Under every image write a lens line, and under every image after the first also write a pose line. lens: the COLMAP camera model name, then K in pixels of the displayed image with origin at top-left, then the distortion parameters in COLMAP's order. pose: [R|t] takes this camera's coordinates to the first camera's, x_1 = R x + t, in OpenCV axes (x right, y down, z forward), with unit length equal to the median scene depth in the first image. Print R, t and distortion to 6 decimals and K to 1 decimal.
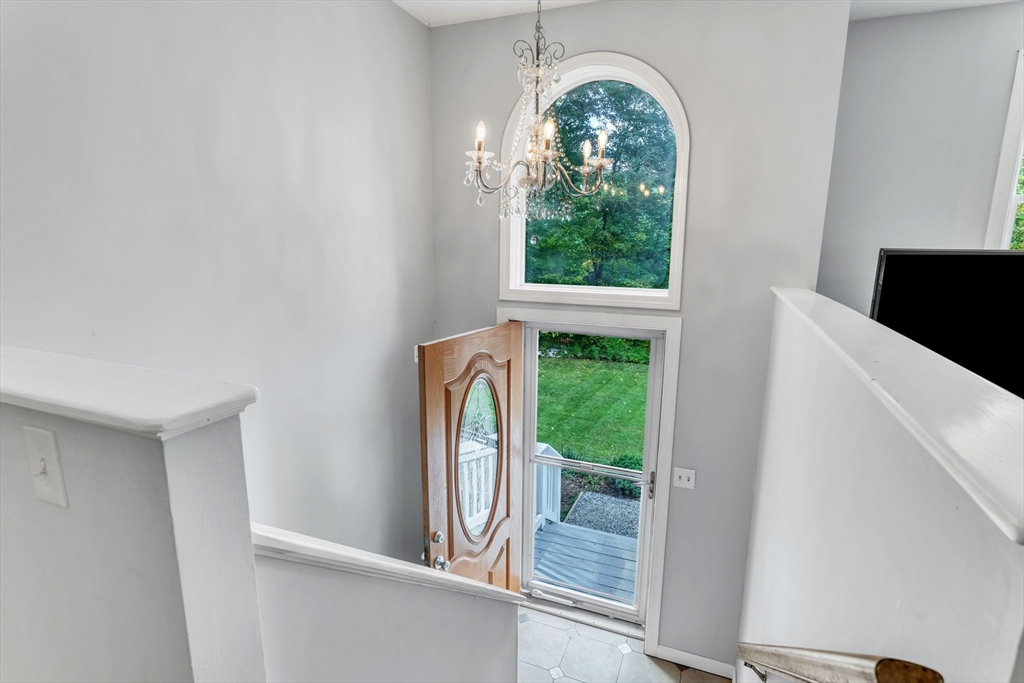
lens RADIAL K [[519.8, 0, 515.6], [0, 519.8, 342.5], [0, 0, 1]] dist [-0.017375, 0.008049]
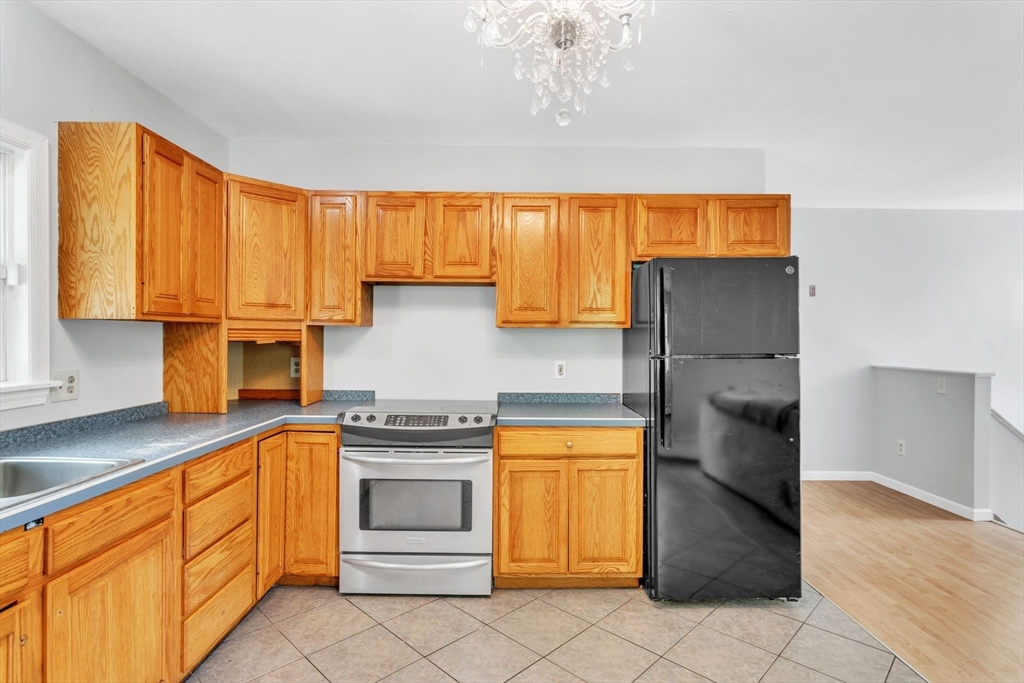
lens RADIAL K [[519.8, 0, 515.2], [0, 519.8, 337.4], [0, 0, 1]] dist [-0.017375, 0.008049]
pose [[0.386971, 0.000848, -0.922091, 0.848134], [-0.187828, 0.979106, -0.077925, 0.389047], [0.902759, 0.203350, 0.379045, -1.912693]]
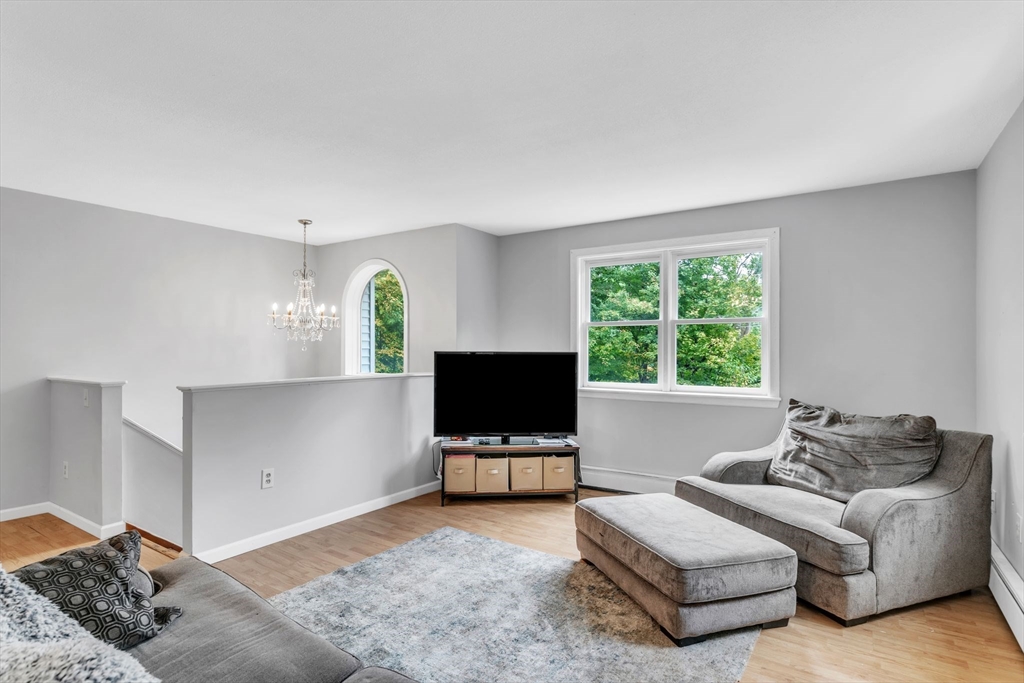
lens RADIAL K [[519.8, 0, 524.1], [0, 519.8, 345.5], [0, 0, 1]] dist [-0.017375, 0.008049]
pose [[0.982738, -0.006455, -0.184890, 1.542717], [-0.031082, 0.979424, -0.199404, 0.237809], [0.182373, 0.201709, 0.962317, -1.135953]]
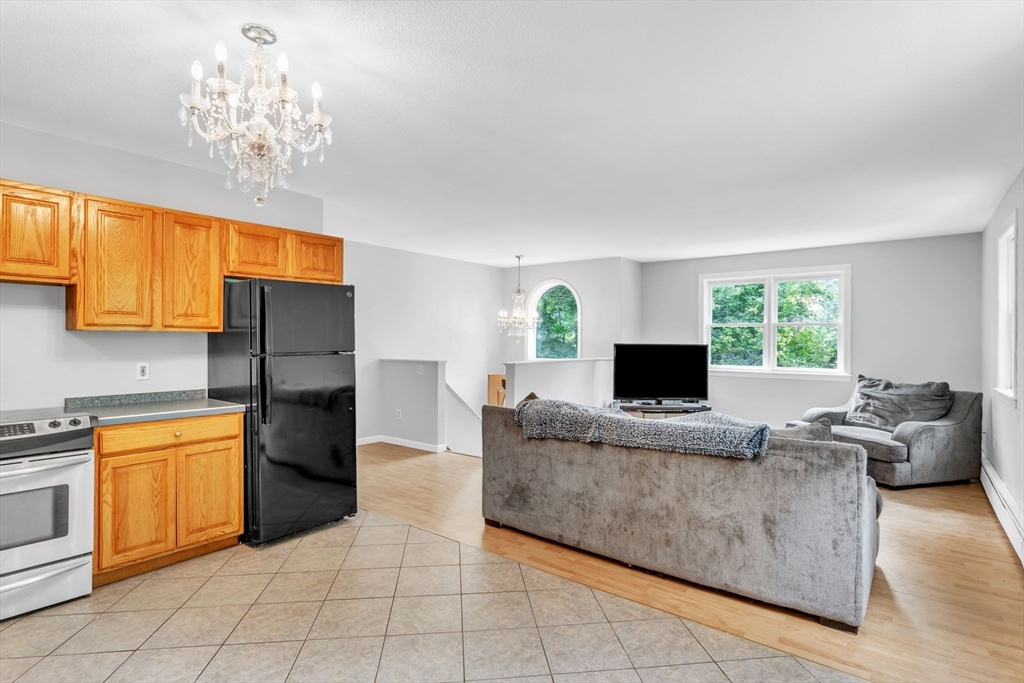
lens RADIAL K [[519.8, 0, 520.6], [0, 519.8, 337.0], [0, 0, 1]] dist [-0.017375, 0.008049]
pose [[0.964919, -0.001642, -0.262541, 1.043844], [-0.052140, 0.978865, -0.197751, 0.500143], [0.257317, 0.204502, 0.944440, -2.470470]]
